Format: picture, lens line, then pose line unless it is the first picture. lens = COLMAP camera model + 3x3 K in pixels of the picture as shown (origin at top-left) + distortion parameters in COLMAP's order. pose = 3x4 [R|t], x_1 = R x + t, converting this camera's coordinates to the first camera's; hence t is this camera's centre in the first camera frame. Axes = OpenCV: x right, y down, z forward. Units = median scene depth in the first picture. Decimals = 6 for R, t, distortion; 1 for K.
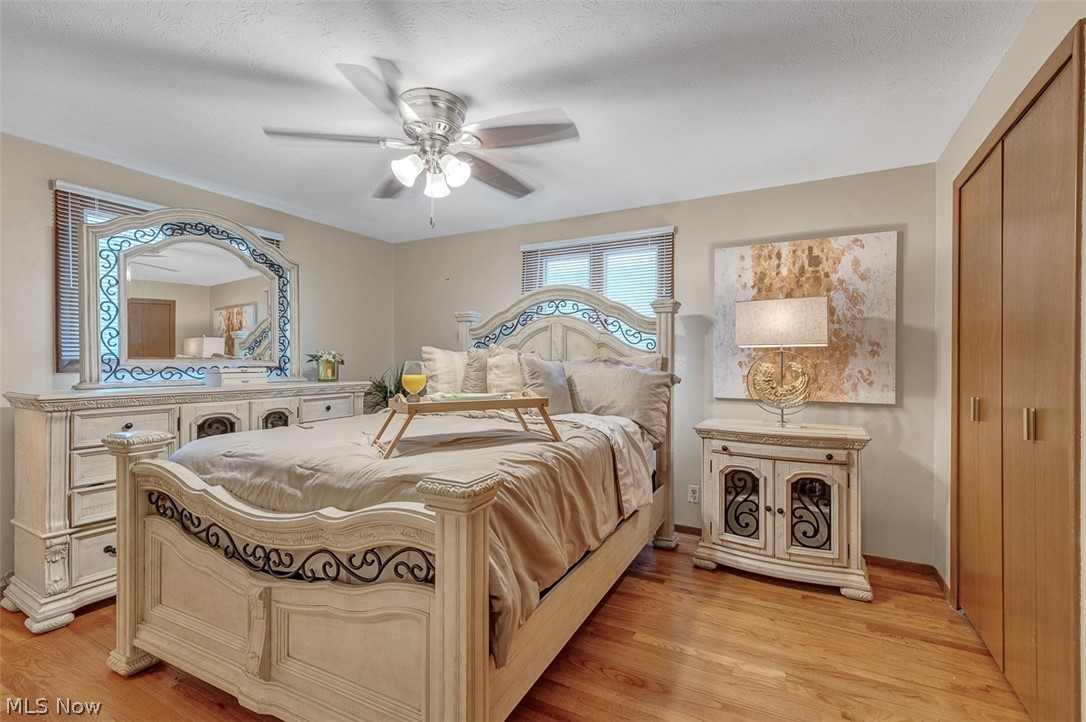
lens RADIAL K [[497.5, 0, 543.8], [0, 497.5, 364.1], [0, 0, 1]] dist [0.001550, 0.000447]
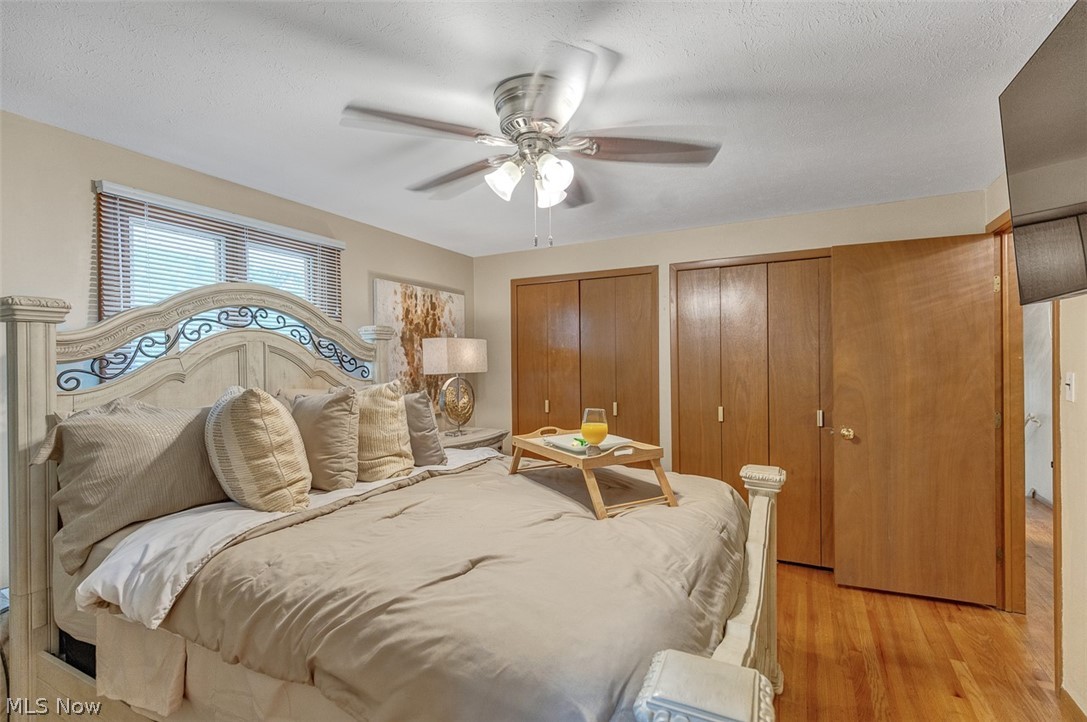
lens RADIAL K [[497.9, 0, 540.3], [0, 497.9, 361.4], [0, 0, 1]] dist [0.001550, 0.000447]
pose [[-0.010371, -0.001496, 0.999945, -0.754692], [0.007636, 0.999970, 0.001576, -0.061174], [-0.999917, 0.007652, -0.010359, 0.720720]]
